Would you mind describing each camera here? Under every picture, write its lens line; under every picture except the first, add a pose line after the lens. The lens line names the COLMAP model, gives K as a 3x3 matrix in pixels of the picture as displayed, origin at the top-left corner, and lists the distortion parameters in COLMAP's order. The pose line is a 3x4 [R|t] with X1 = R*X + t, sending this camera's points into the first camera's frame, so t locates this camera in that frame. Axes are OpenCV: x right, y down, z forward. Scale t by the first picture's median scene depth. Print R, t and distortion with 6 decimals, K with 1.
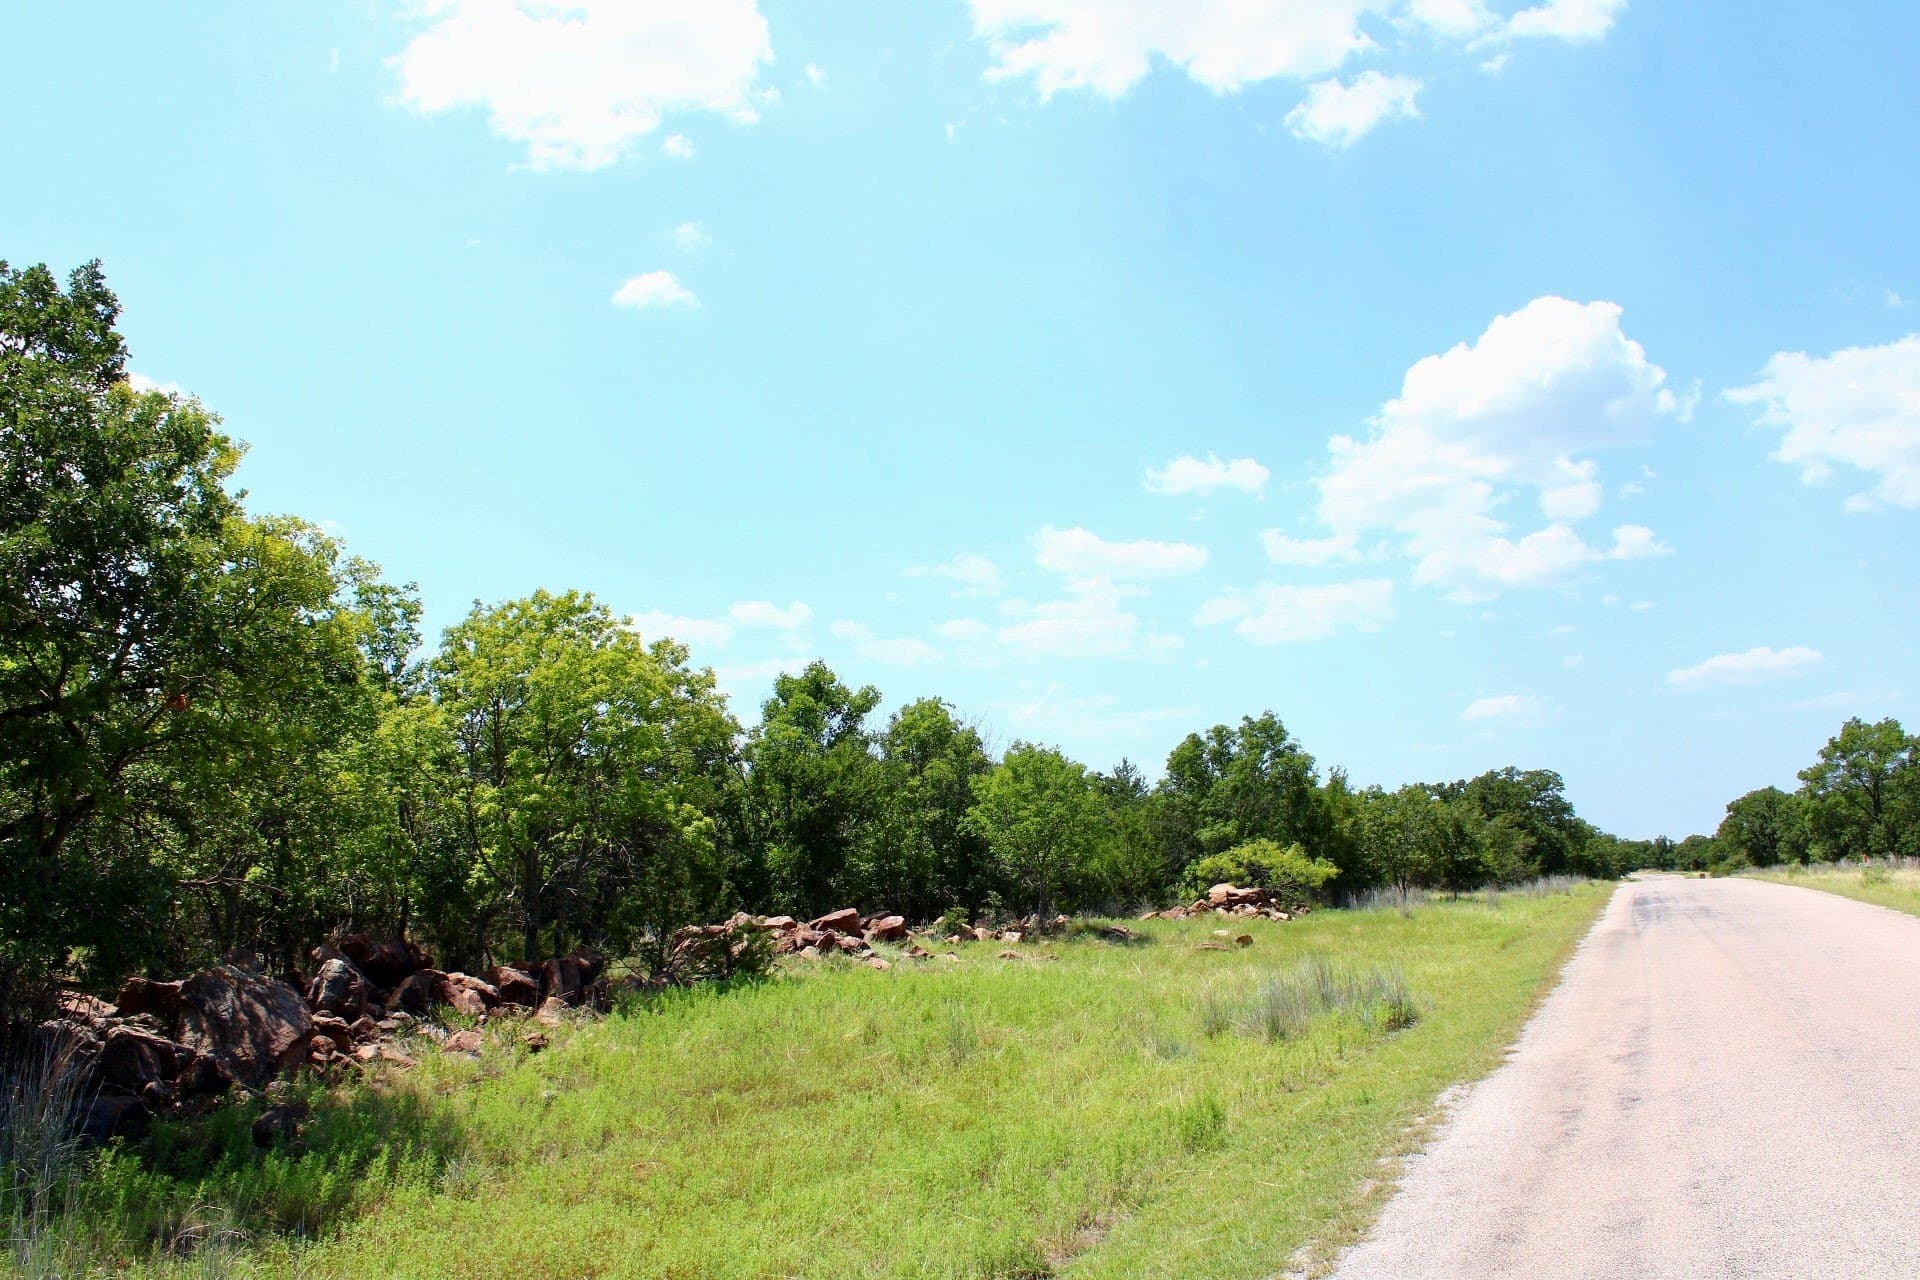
lens RADIAL K [[1626.4, 0, 972.3], [0, 1626.4, 663.4], [0, 0, 1]] dist [-0.150143, 0.129138]
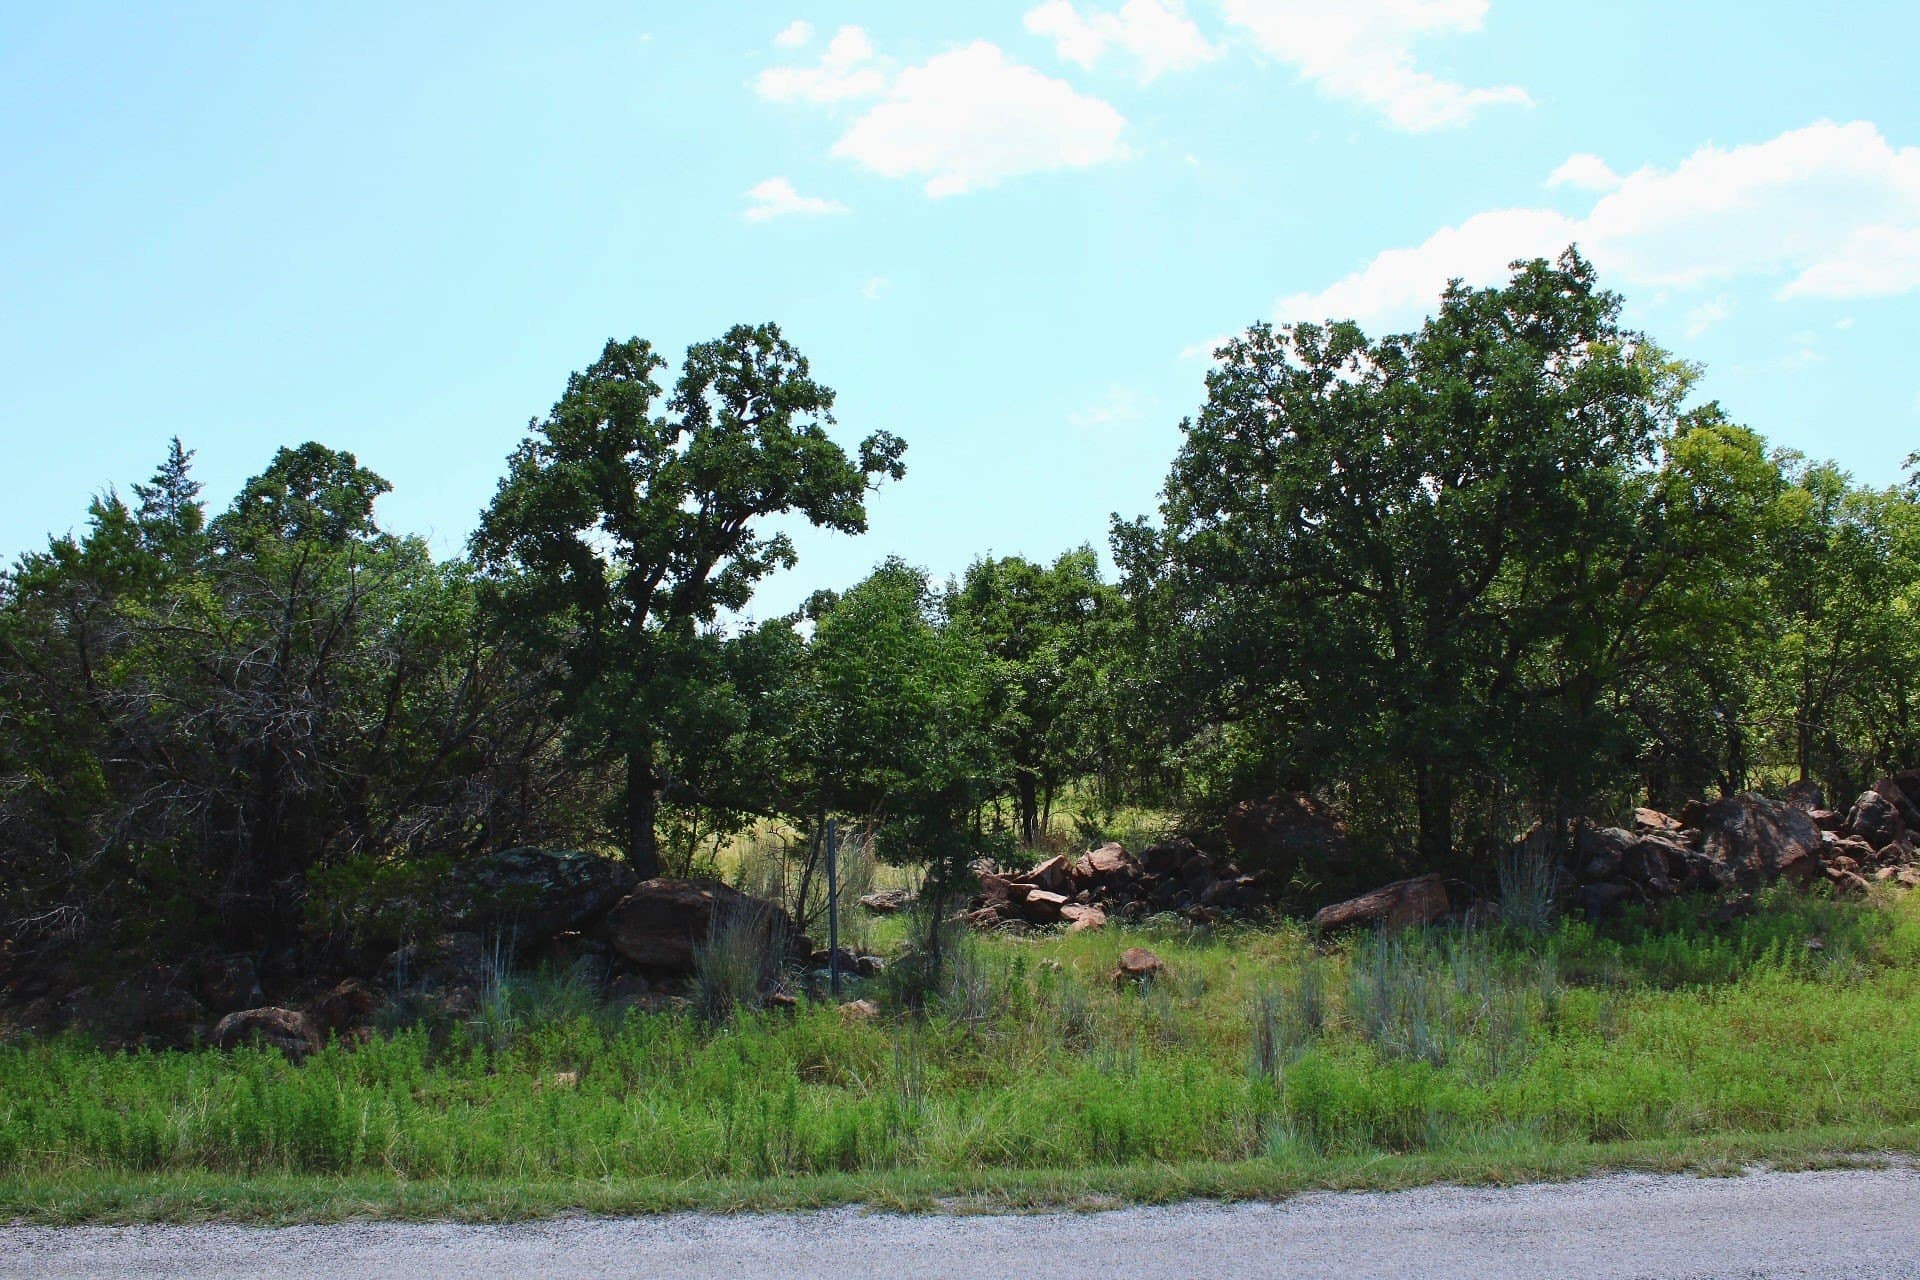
lens RADIAL K [[1626.4, 0, 982.7], [0, 1626.4, 646.1], [0, 0, 1]] dist [-0.150143, 0.129138]
pose [[0.494965, -0.024320, -0.868573, 0.116664], [0.107979, 0.993581, 0.033712, -0.009260], [0.862178, -0.110474, 0.494414, -0.036258]]
